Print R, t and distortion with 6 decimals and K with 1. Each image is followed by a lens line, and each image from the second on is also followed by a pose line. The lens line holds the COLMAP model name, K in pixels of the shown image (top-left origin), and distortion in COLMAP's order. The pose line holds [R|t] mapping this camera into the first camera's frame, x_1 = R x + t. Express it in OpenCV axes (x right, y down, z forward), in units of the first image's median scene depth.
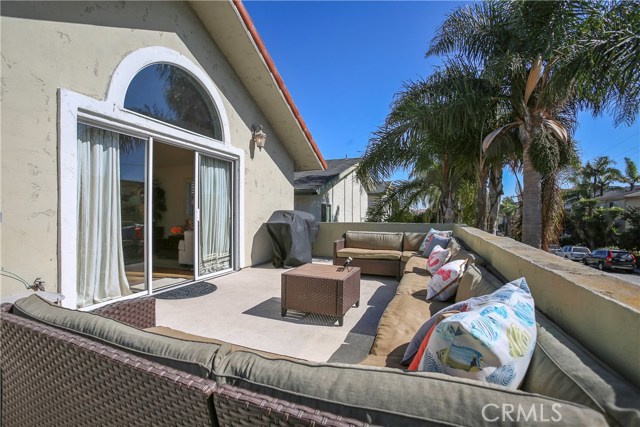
lens RADIAL K [[289.1, 0, 319.9], [0, 289.1, 221.9], [0, 0, 1]] dist [-0.059849, 0.012962]
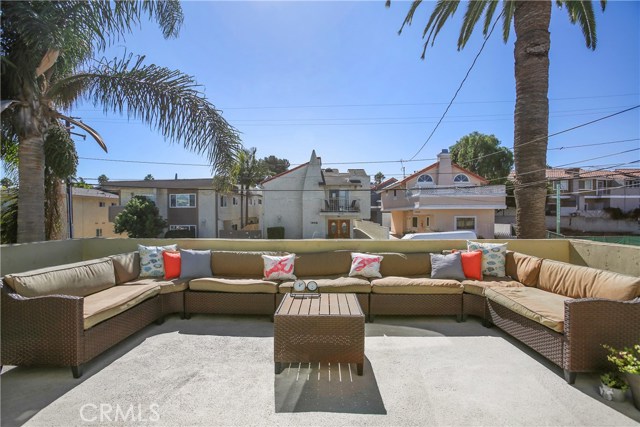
lens RADIAL K [[292.2, 0, 315.0], [0, 292.2, 216.2], [0, 0, 1]] dist [-0.078164, 0.040564]
pose [[-0.327696, -0.003409, 0.944777, -0.409677], [0.028142, 0.999515, 0.013368, -0.044220], [-0.944364, 0.030968, -0.327441, 0.709525]]
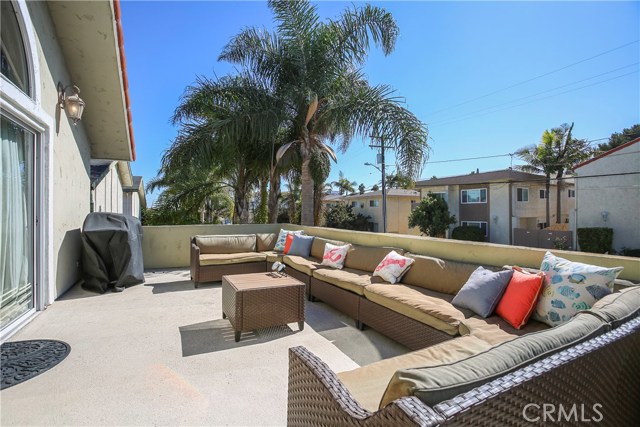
lens RADIAL K [[292.2, 0, 315.0], [0, 292.2, 216.2], [0, 0, 1]] dist [-0.078164, 0.040564]
pose [[0.660610, -0.011342, 0.750644, -0.321892], [0.022610, 0.999733, -0.004792, -0.015634], [-0.750389, 0.020138, 0.660690, 0.140978]]
